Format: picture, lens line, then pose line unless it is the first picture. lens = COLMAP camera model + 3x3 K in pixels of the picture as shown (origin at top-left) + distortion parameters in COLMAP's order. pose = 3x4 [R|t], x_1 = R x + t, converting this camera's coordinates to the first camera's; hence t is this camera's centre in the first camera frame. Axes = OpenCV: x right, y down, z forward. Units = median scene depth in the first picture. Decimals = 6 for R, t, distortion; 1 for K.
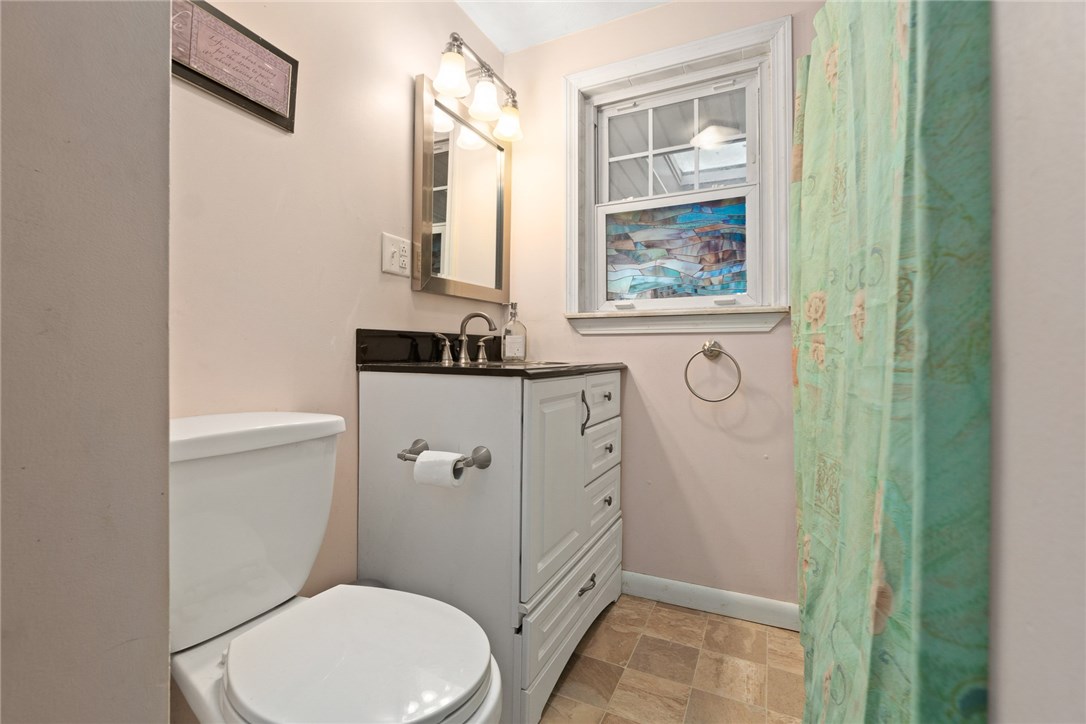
lens RADIAL K [[478.2, 0, 550.7], [0, 478.2, 359.3], [0, 0, 1]] dist [-0.001840, -0.000479]
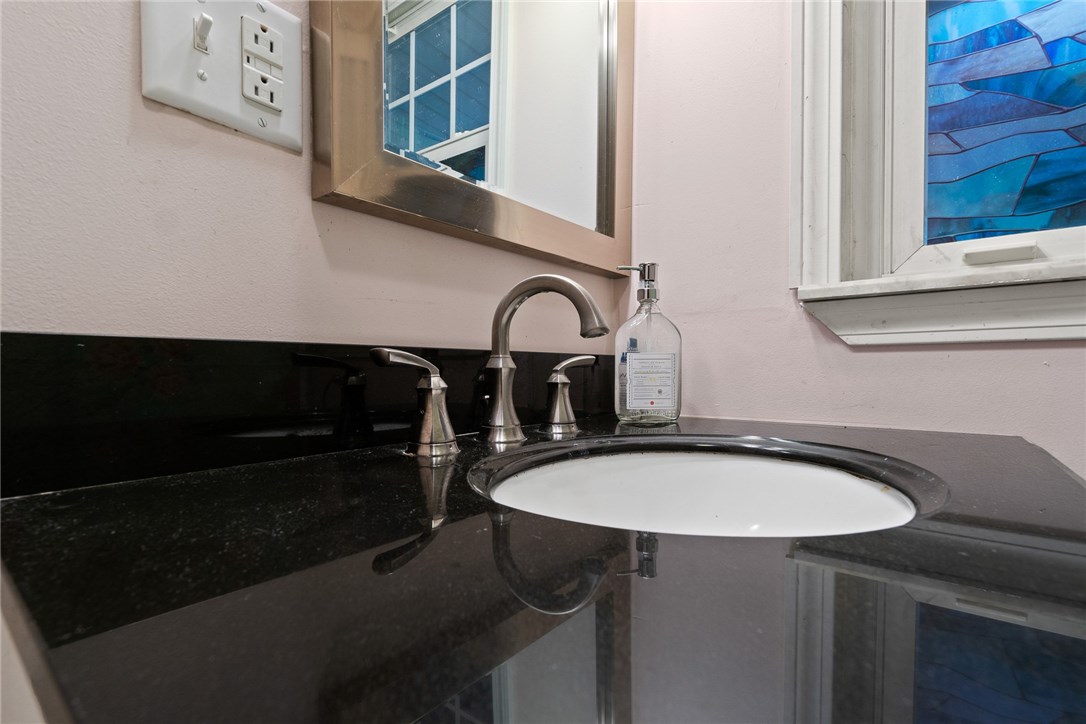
lens RADIAL K [[470.1, 0, 543.6], [0, 470.1, 372.0], [0, 0, 1]] dist [0.000970, 0.000165]
pose [[0.980360, -0.011676, -0.196870, -0.089555], [0.009214, 0.999868, -0.013414, -0.032290], [0.197000, 0.011336, 0.980338, 0.662053]]
